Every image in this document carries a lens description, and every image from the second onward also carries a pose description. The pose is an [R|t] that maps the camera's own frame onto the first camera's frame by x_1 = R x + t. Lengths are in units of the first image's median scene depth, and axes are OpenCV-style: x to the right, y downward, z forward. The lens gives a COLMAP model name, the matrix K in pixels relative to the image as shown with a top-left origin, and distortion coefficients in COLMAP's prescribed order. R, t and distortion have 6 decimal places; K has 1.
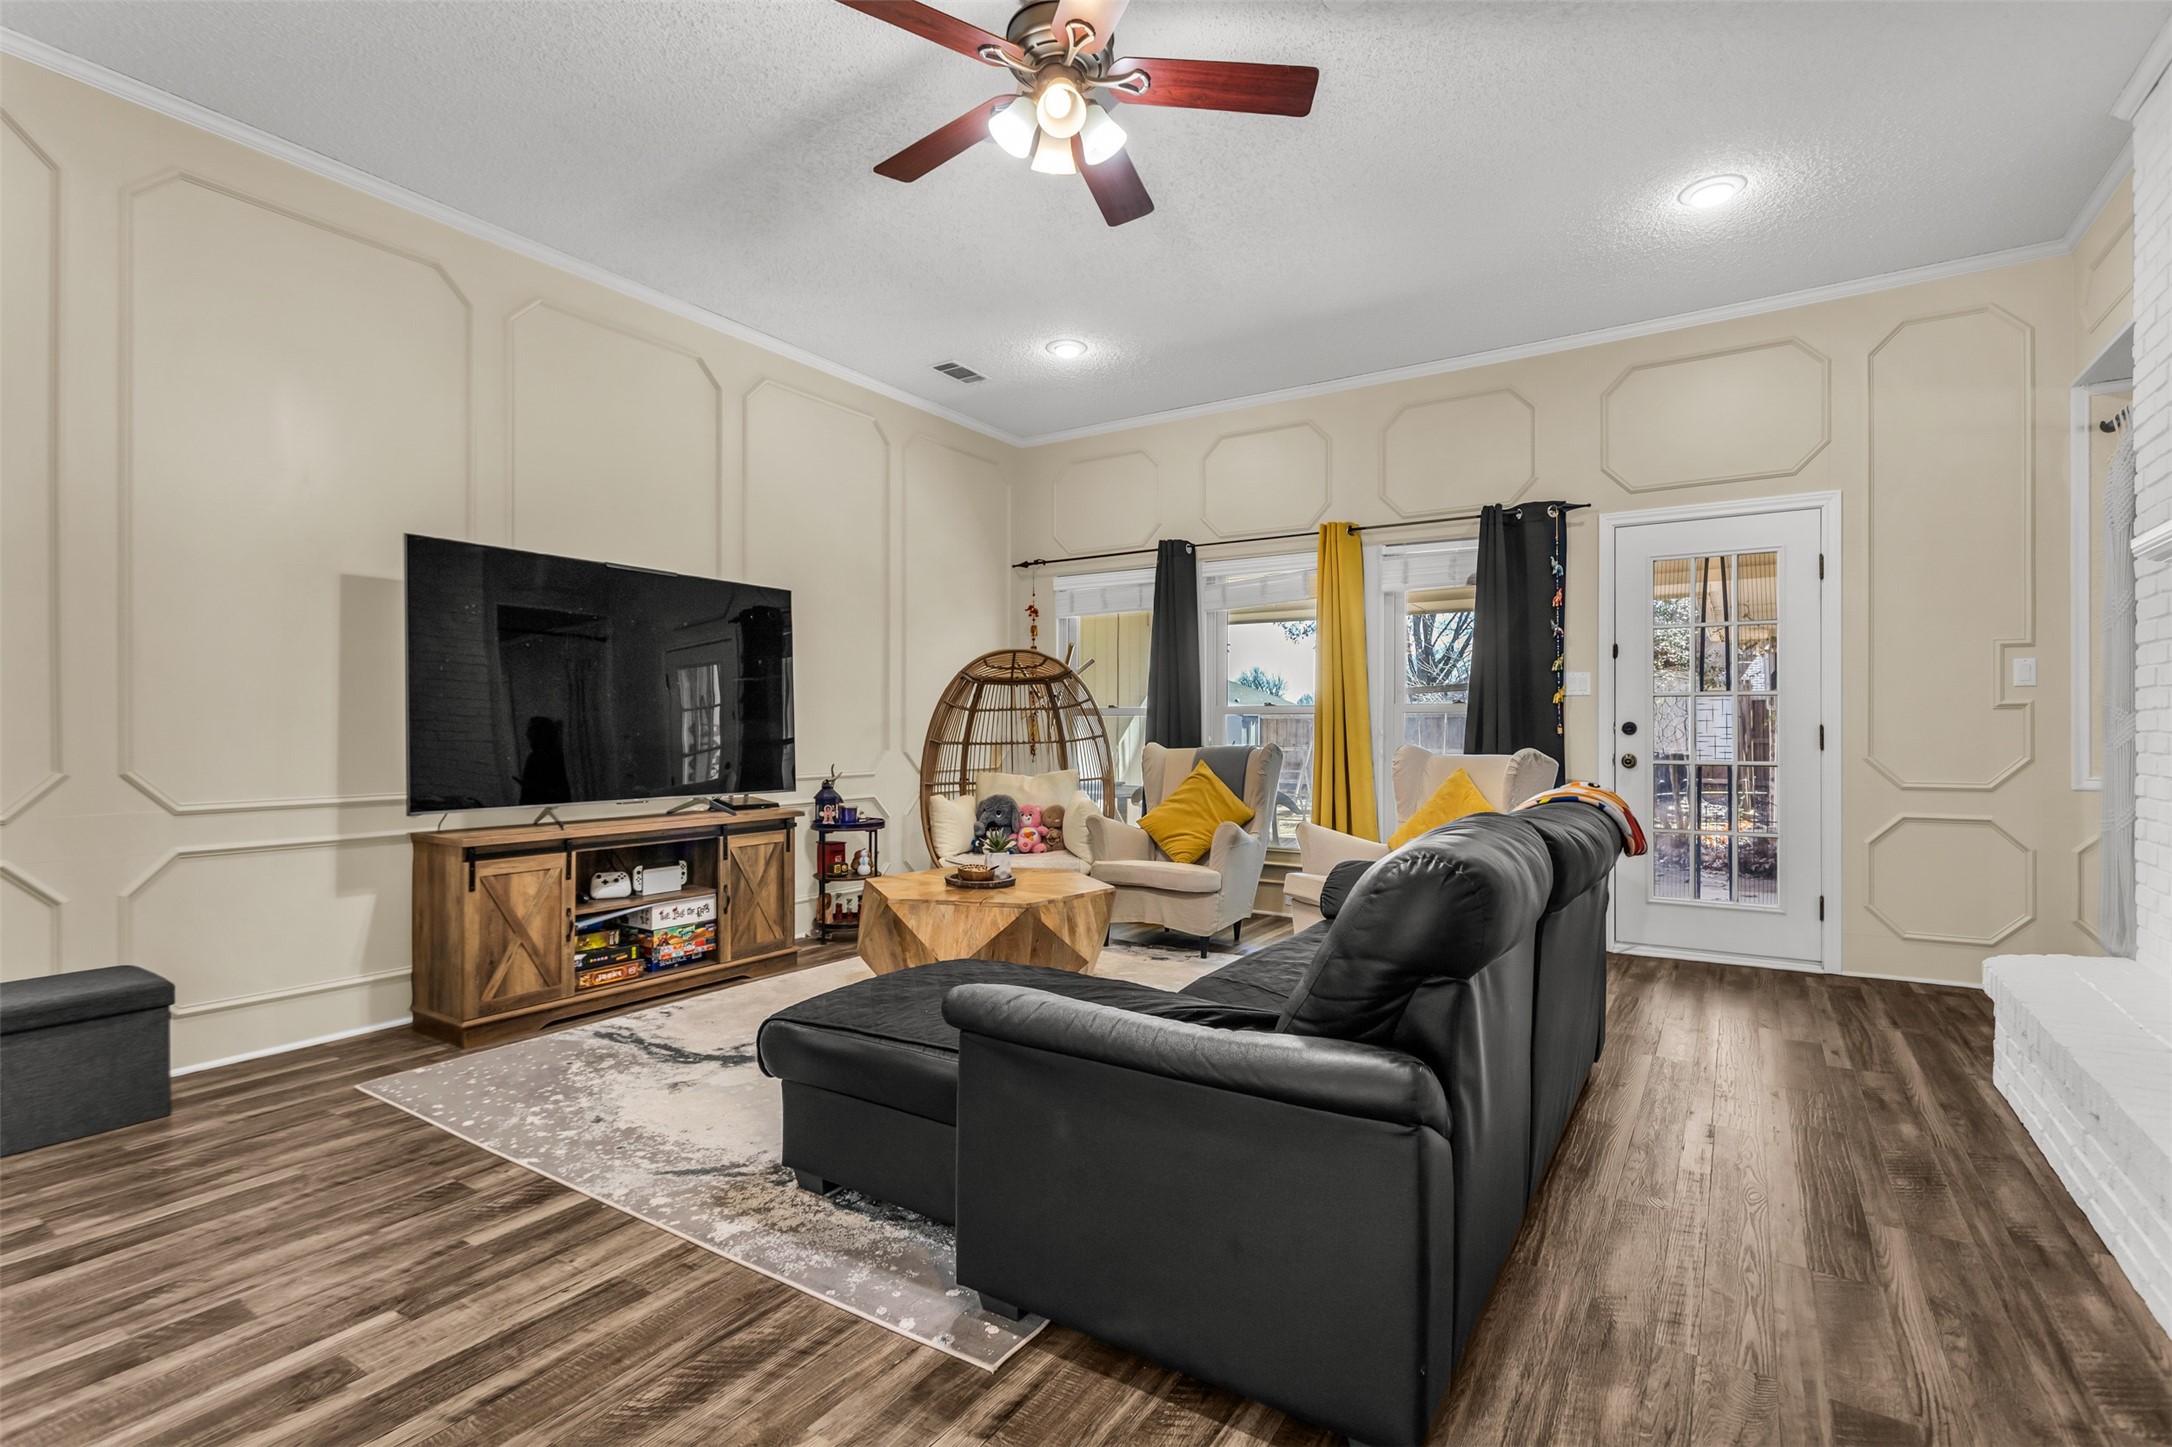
lens RADIAL K [[1023.4, 0, 1083.9], [0, 1023.4, 728.6], [0, 0, 1]] dist [0.001092, 0.000597]
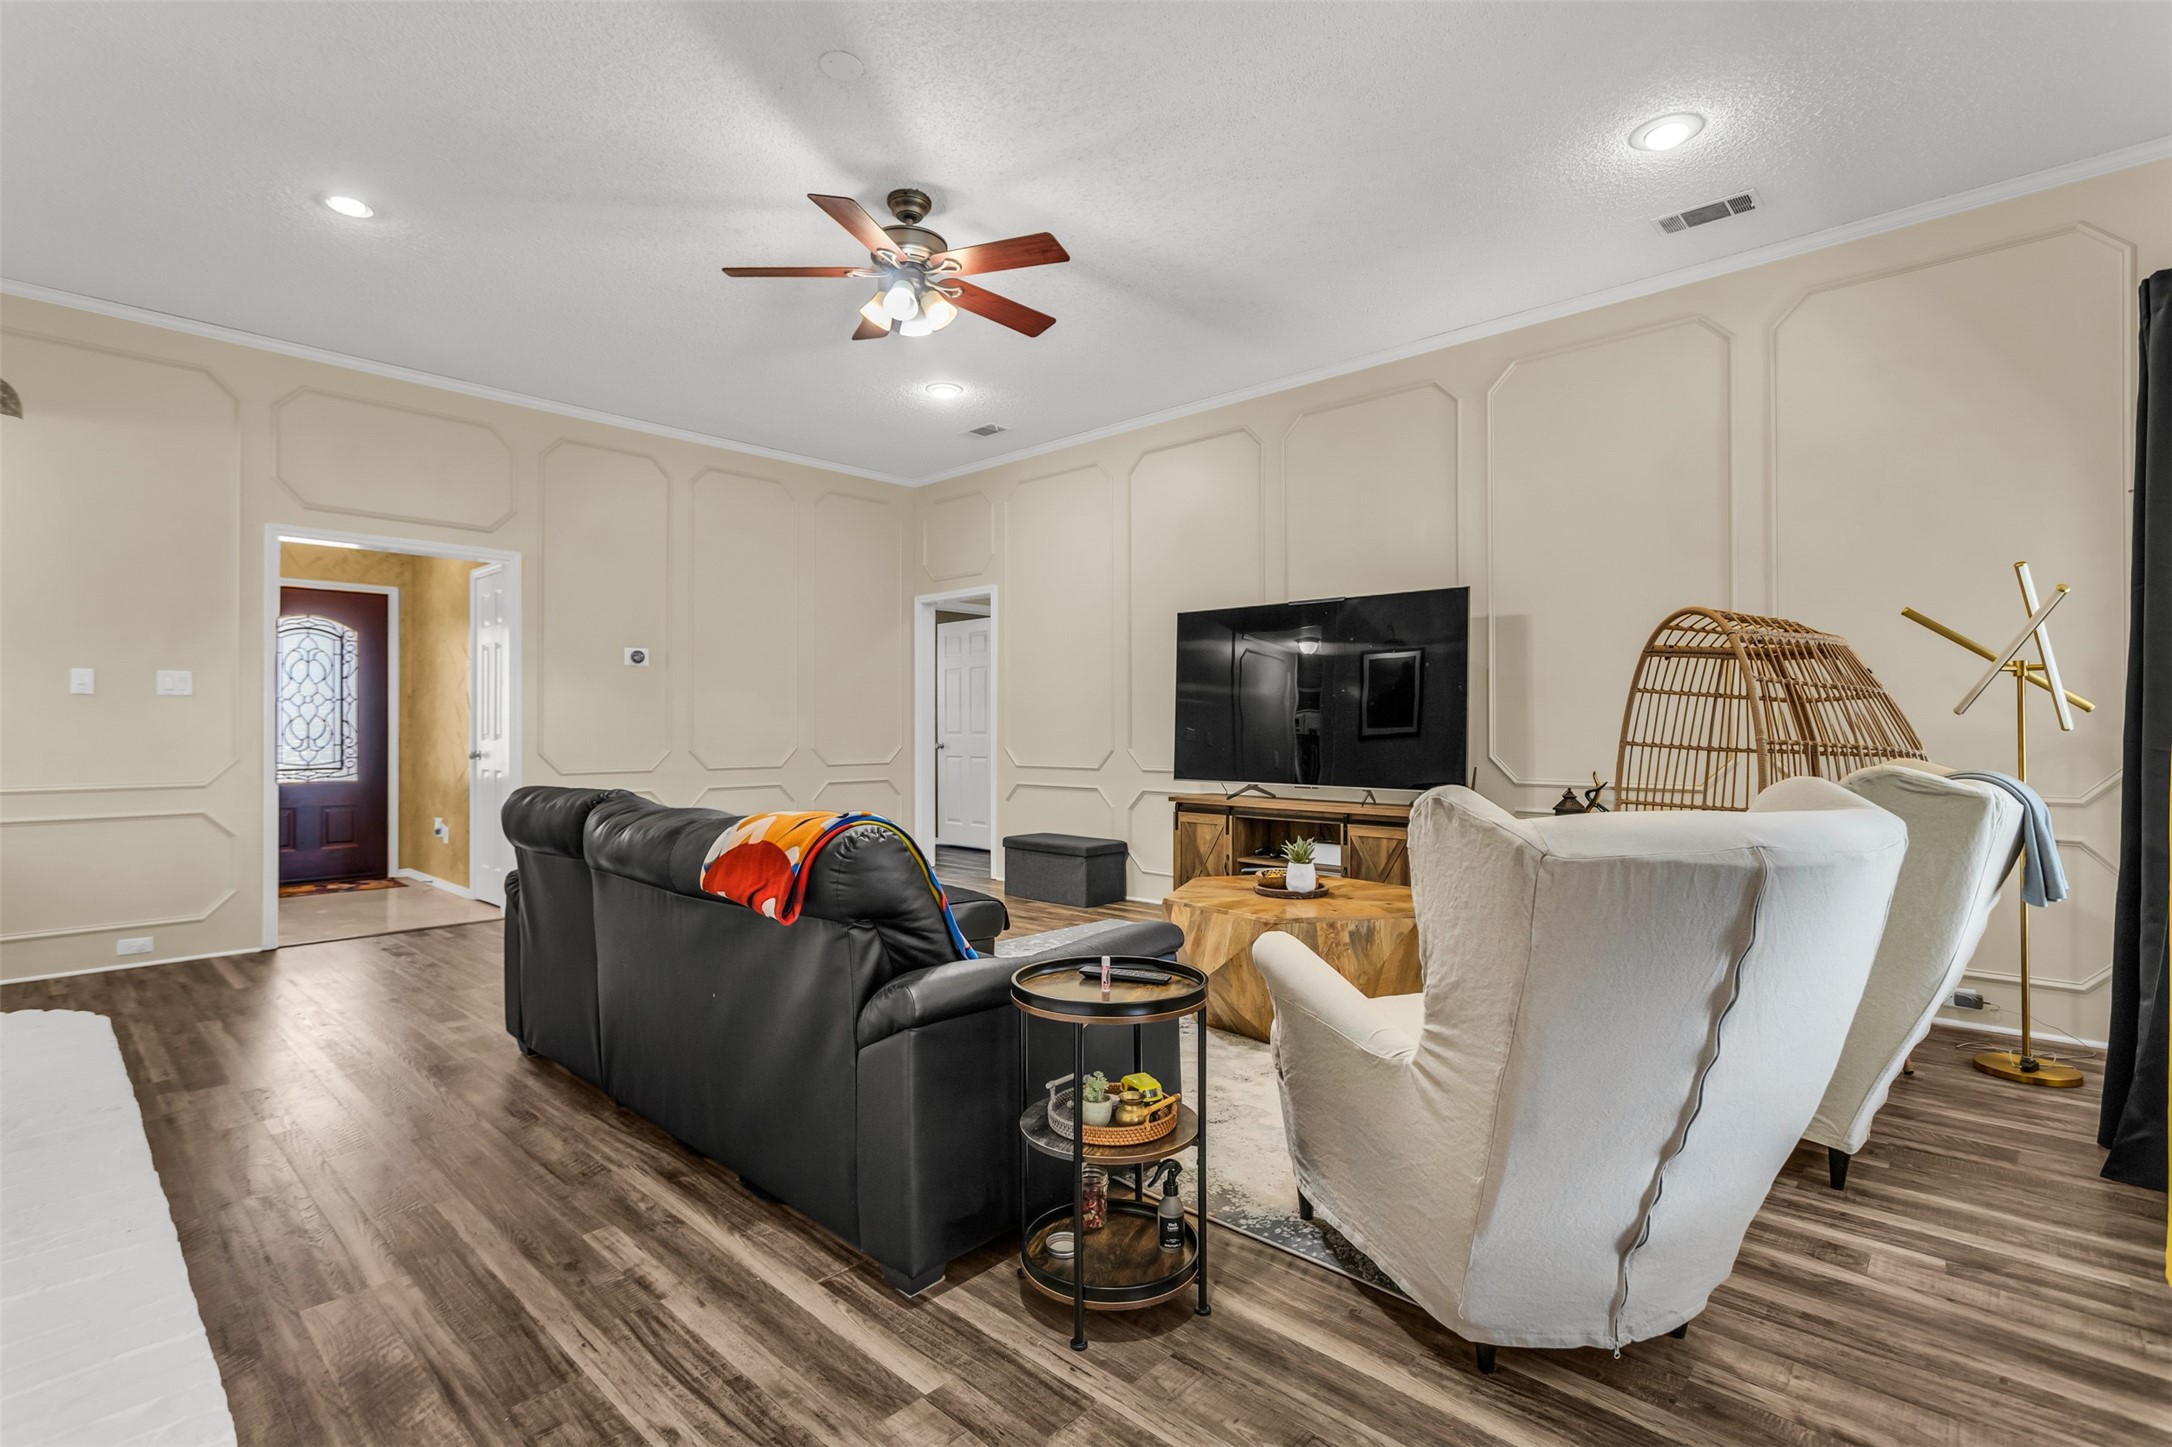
lens RADIAL K [[1010.3, 0, 1078.2], [0, 1010.3, 727.3], [0, 0, 1]] dist [-0.001554, 0.000151]
pose [[-0.179365, 0.000004, -0.983783, 1.004151], [-0.002091, 0.999998, 0.000385, -0.003074], [0.983780, 0.002126, -0.179365, 1.136977]]
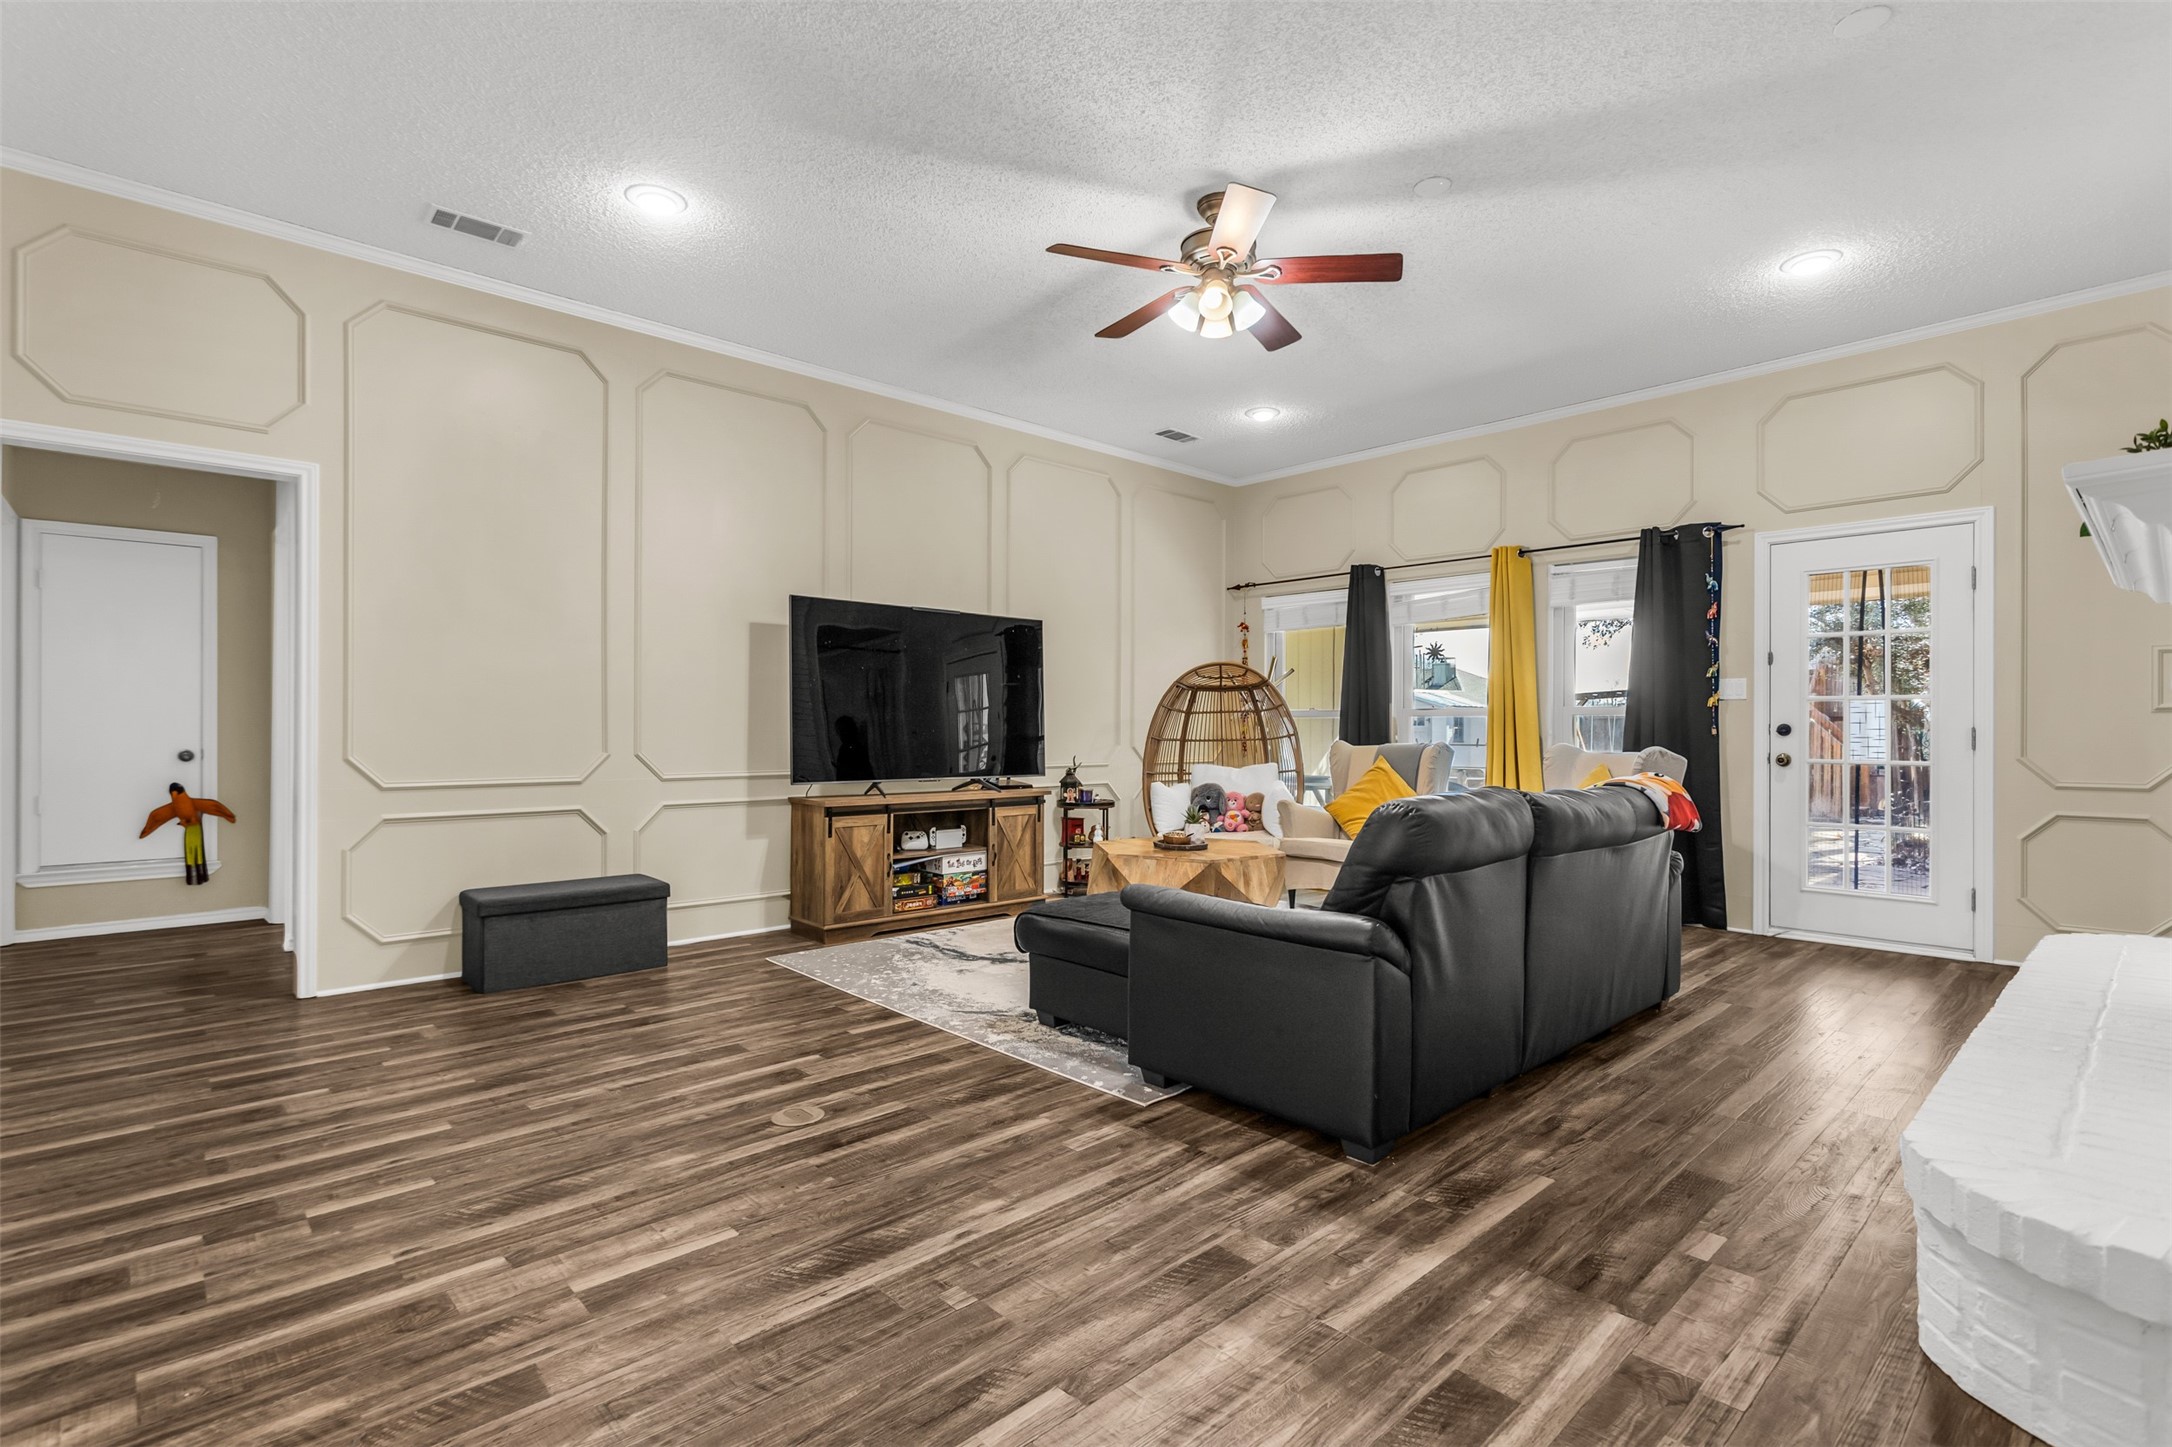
lens RADIAL K [[1023.4, 0, 1083.9], [0, 1023.4, 728.6], [0, 0, 1]] dist [0.001092, 0.000597]
pose [[0.969882, 0.003746, -0.243548, 0.111624], [-0.003787, 0.999993, 0.000304, 0.001425], [0.243548, 0.000628, 0.969889, -0.334332]]
